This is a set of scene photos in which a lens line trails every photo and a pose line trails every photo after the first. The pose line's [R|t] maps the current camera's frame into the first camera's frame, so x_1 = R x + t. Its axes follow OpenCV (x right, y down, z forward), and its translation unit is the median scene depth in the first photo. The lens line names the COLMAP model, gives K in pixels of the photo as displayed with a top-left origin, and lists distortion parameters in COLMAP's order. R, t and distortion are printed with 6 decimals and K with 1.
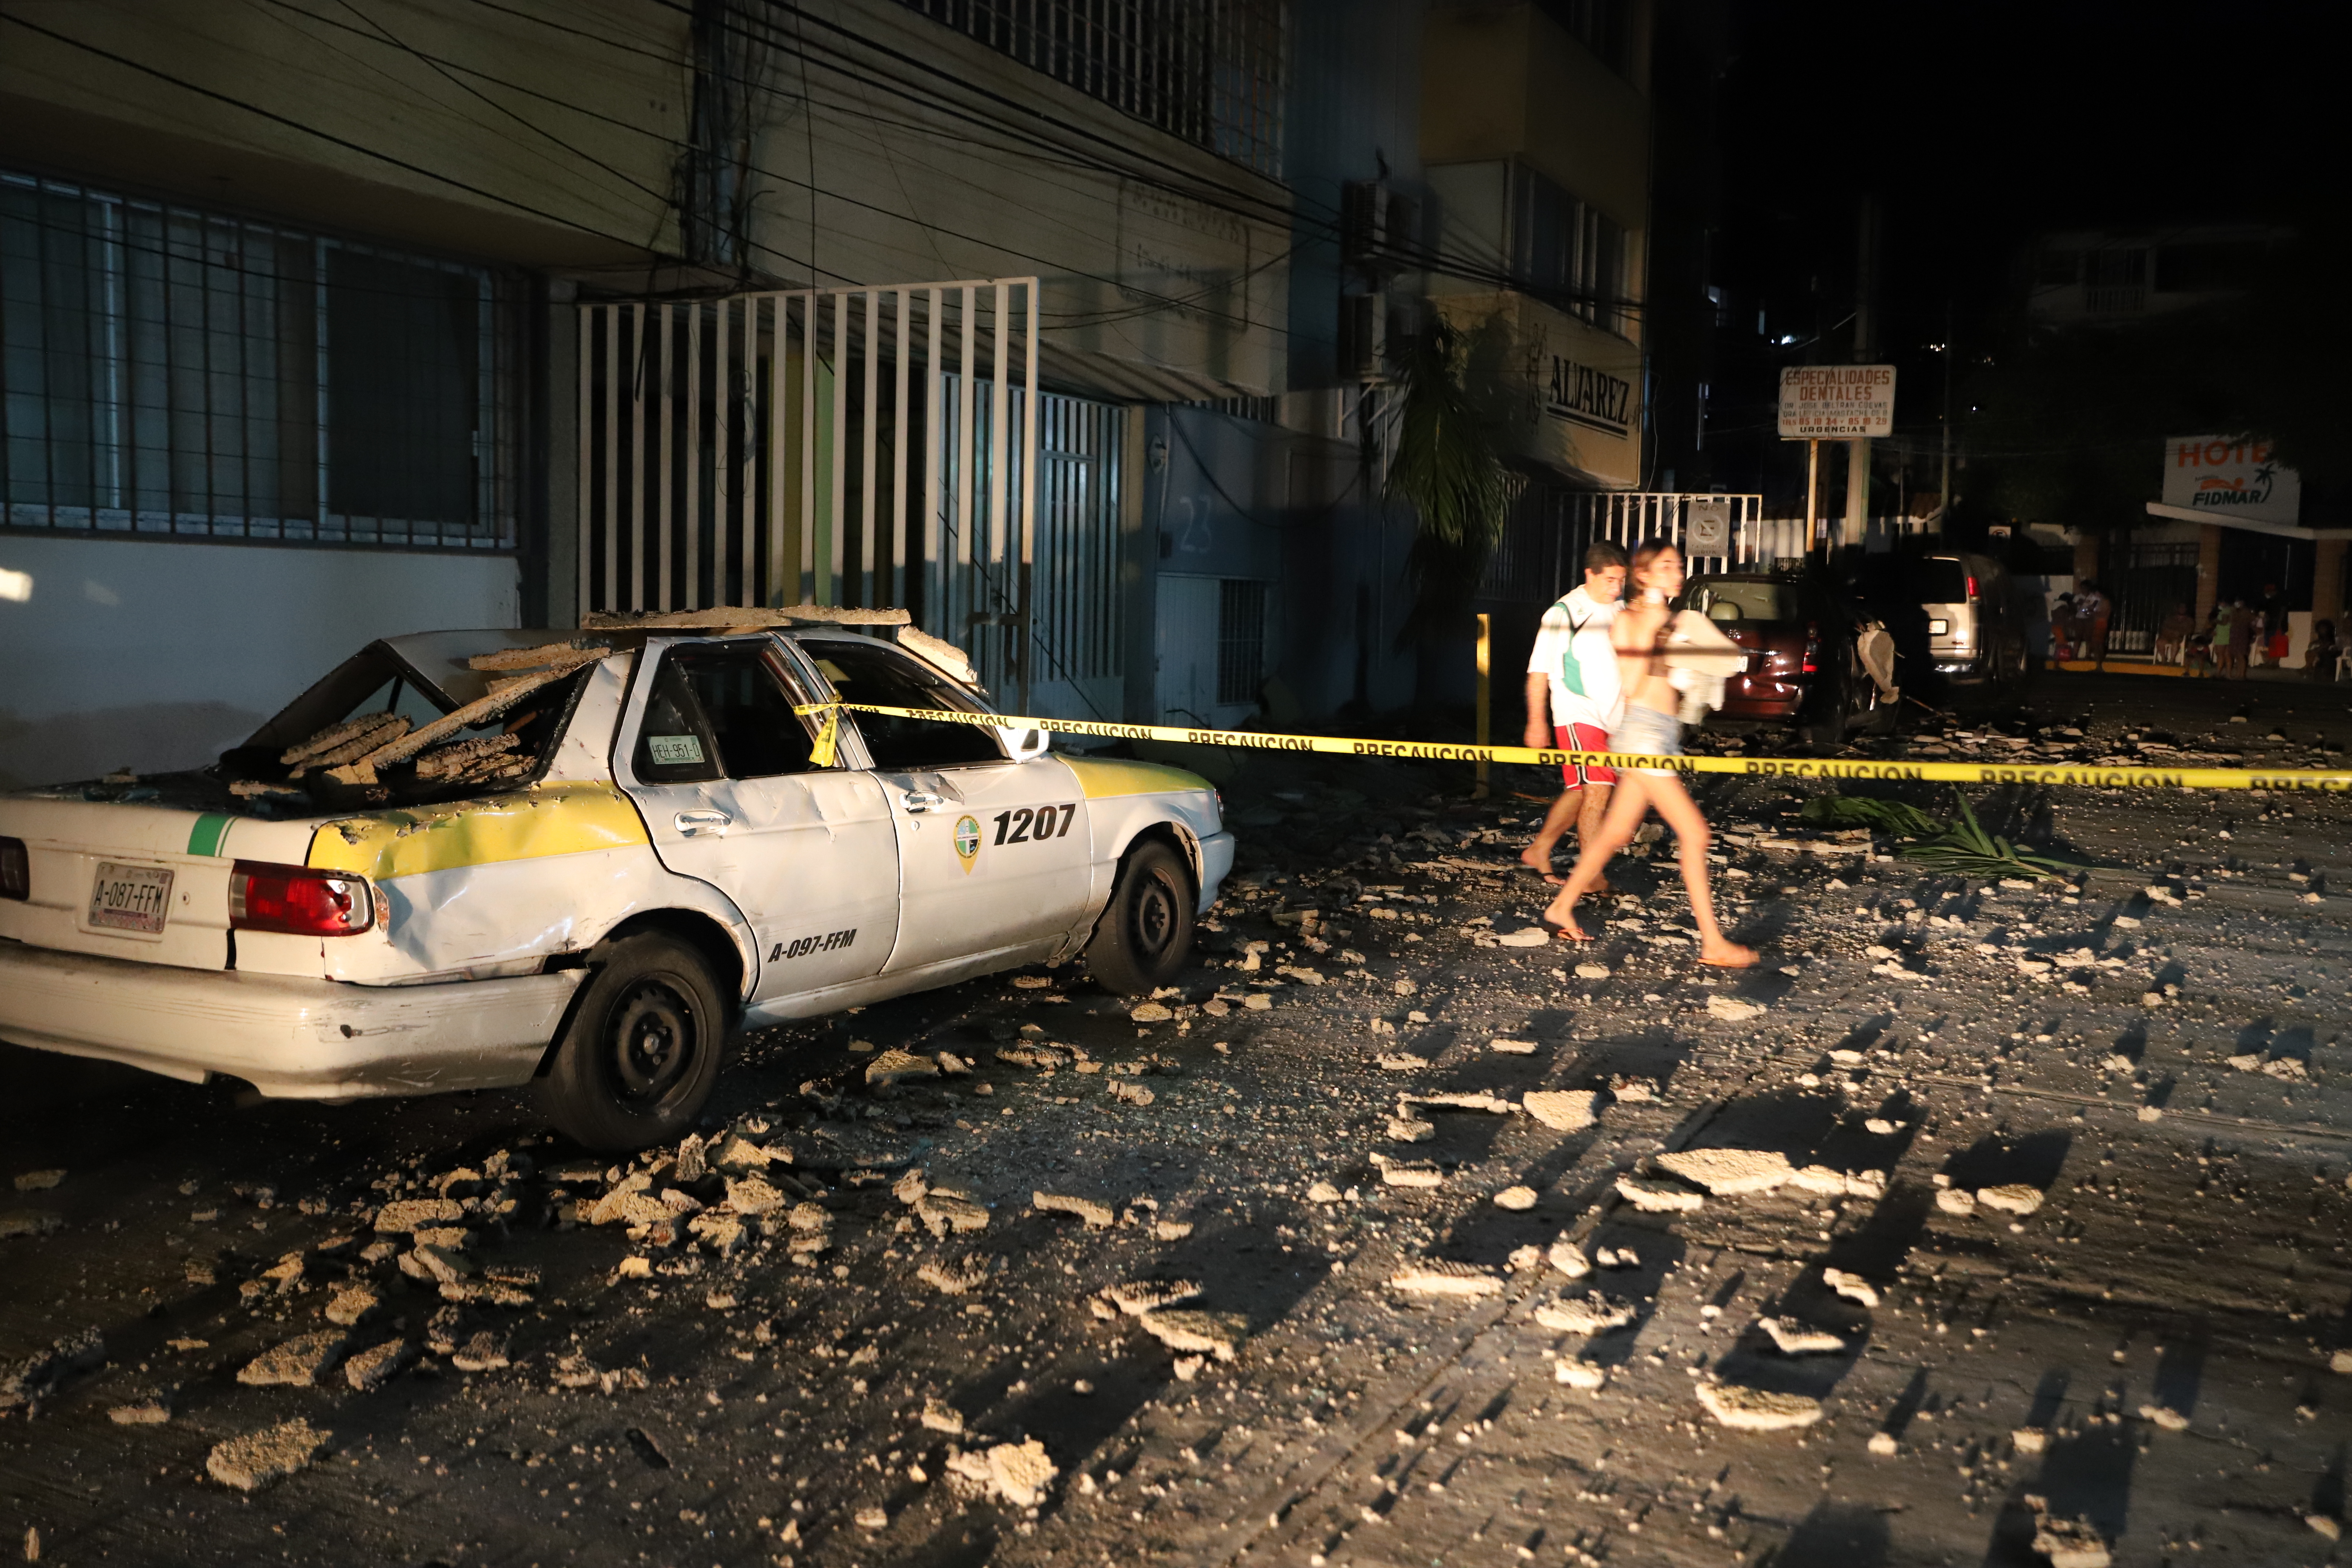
lens RADIAL K [[2110.5, 0, 1176.0], [0, 2110.5, 784.0], [0, 0, 1]] dist [-0.000312, 0.001217]
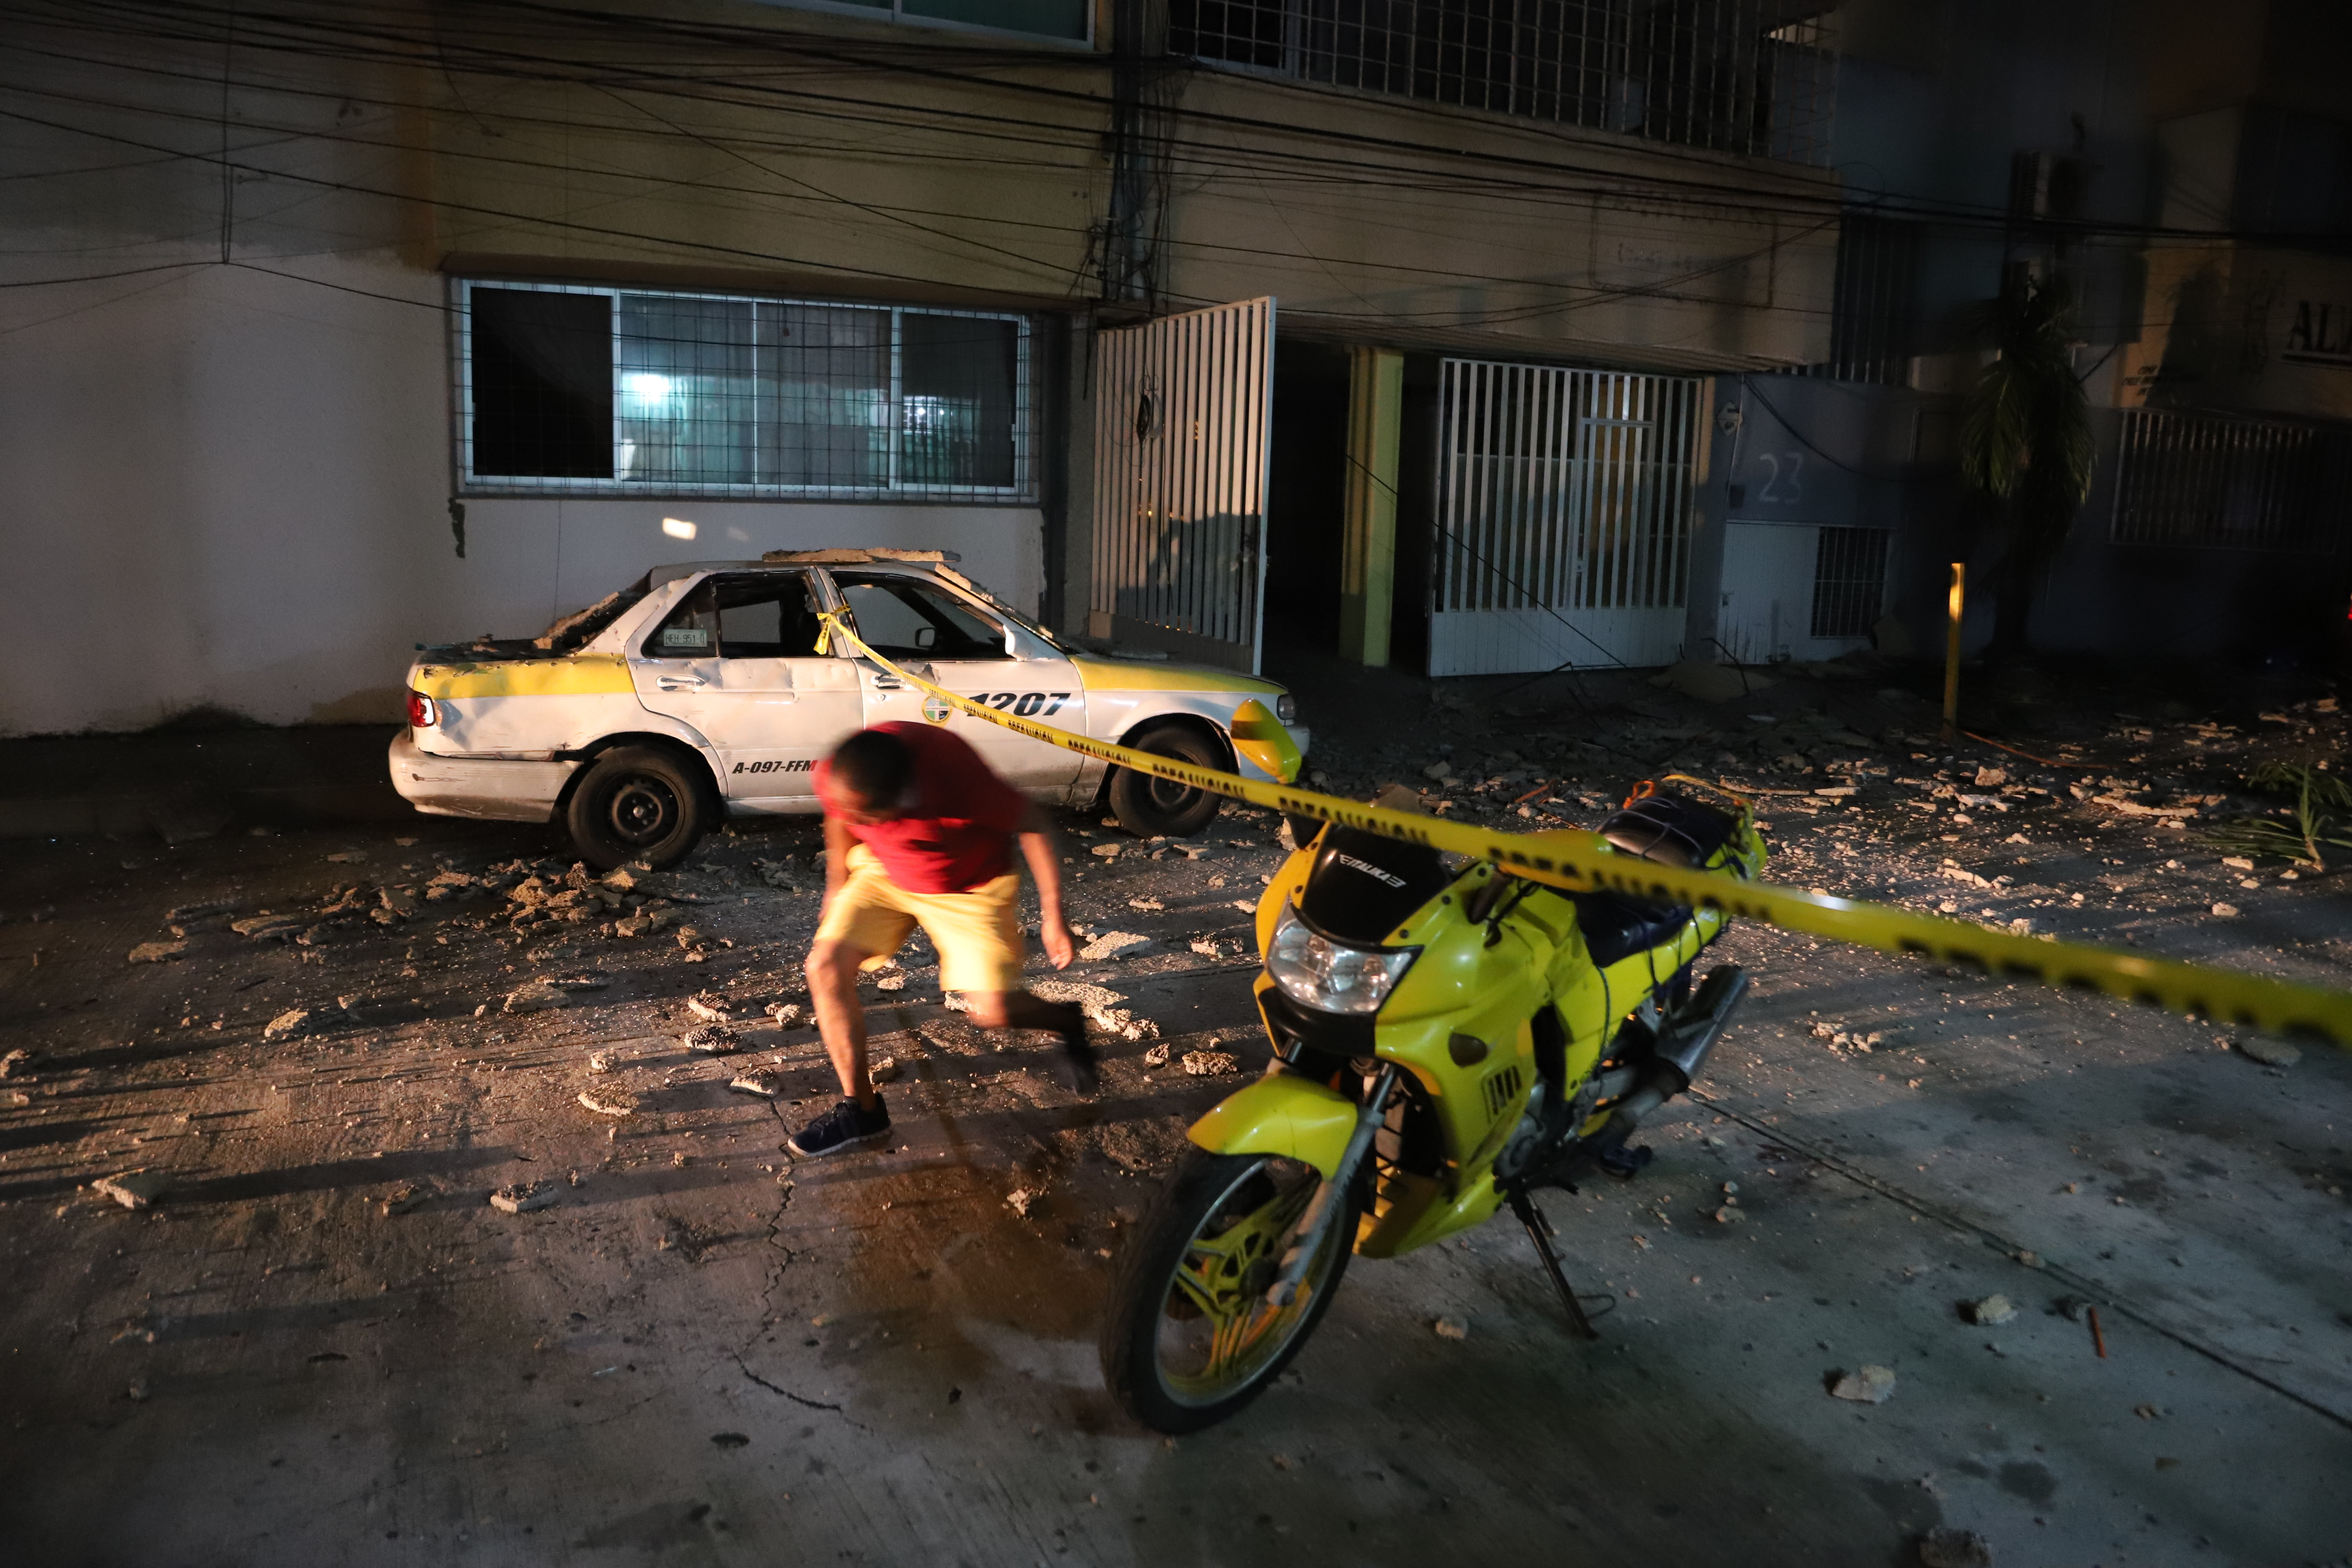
lens RADIAL K [[1675.6, 0, 1176.3], [0, 1675.6, 824.3], [0, 0, 1]] dist [-0.109258, 0.105972]
pose [[0.778133, 0.117934, -0.616928, 0.824059], [-0.062641, 0.991889, 0.110603, -0.036878], [0.624968, -0.047419, 0.779209, 0.213700]]
